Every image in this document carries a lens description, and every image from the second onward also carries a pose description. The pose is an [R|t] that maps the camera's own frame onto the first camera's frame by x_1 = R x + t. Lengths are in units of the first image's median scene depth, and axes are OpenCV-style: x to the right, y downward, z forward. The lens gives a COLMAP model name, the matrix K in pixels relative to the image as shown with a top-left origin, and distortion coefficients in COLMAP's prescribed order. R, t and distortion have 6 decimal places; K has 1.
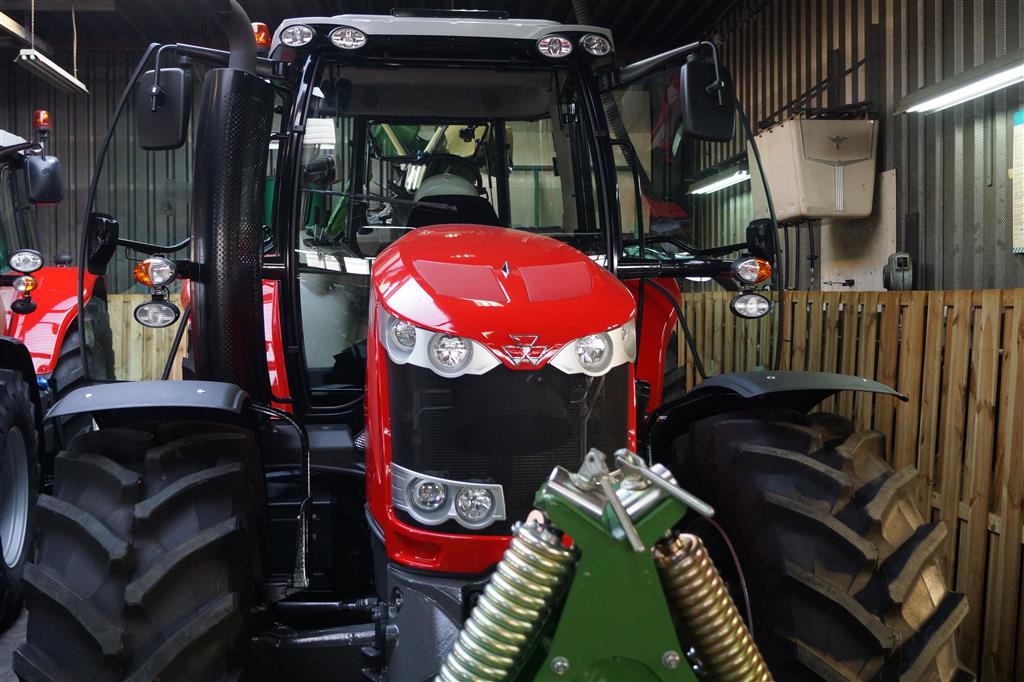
lens RADIAL K [[1064.5, 0, 512.0], [0, 1064.5, 341.3], [0, 0, 1]] dist [-0.022562, 0.000000]
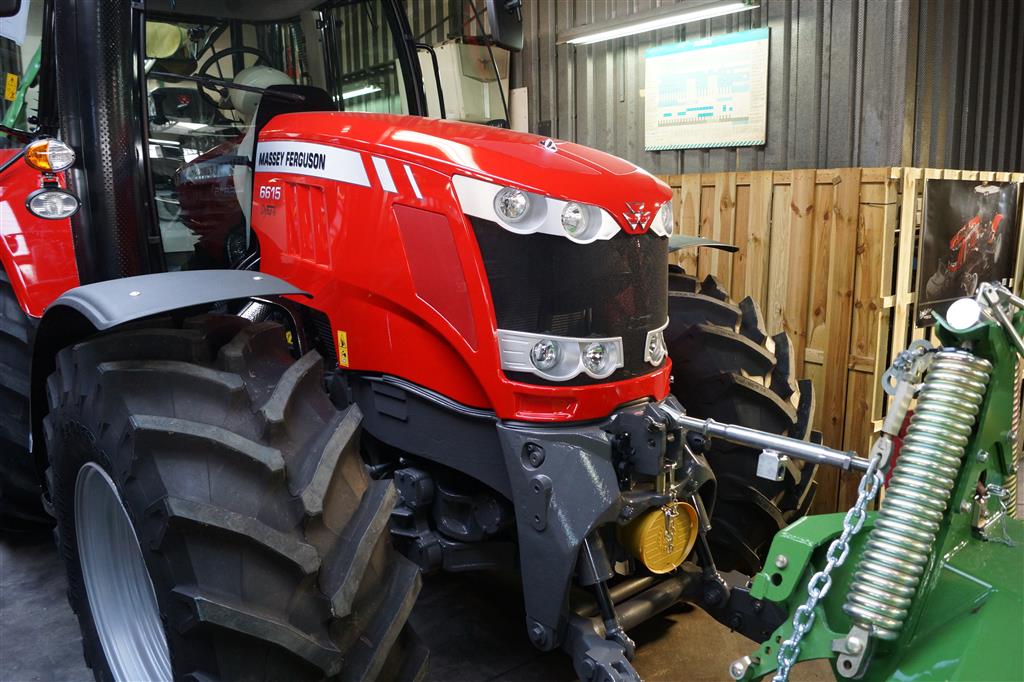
lens RADIAL K [[808.6, 0, 512.0], [0, 808.6, 341.7], [0, 0, 1]] dist [-0.086958, 0.000422]
pose [[0.828741, -0.114305, 0.547835, -0.294596], [0.038506, 0.988245, 0.147947, 0.004363], [-0.558306, -0.101514, 0.823401, 0.182824]]
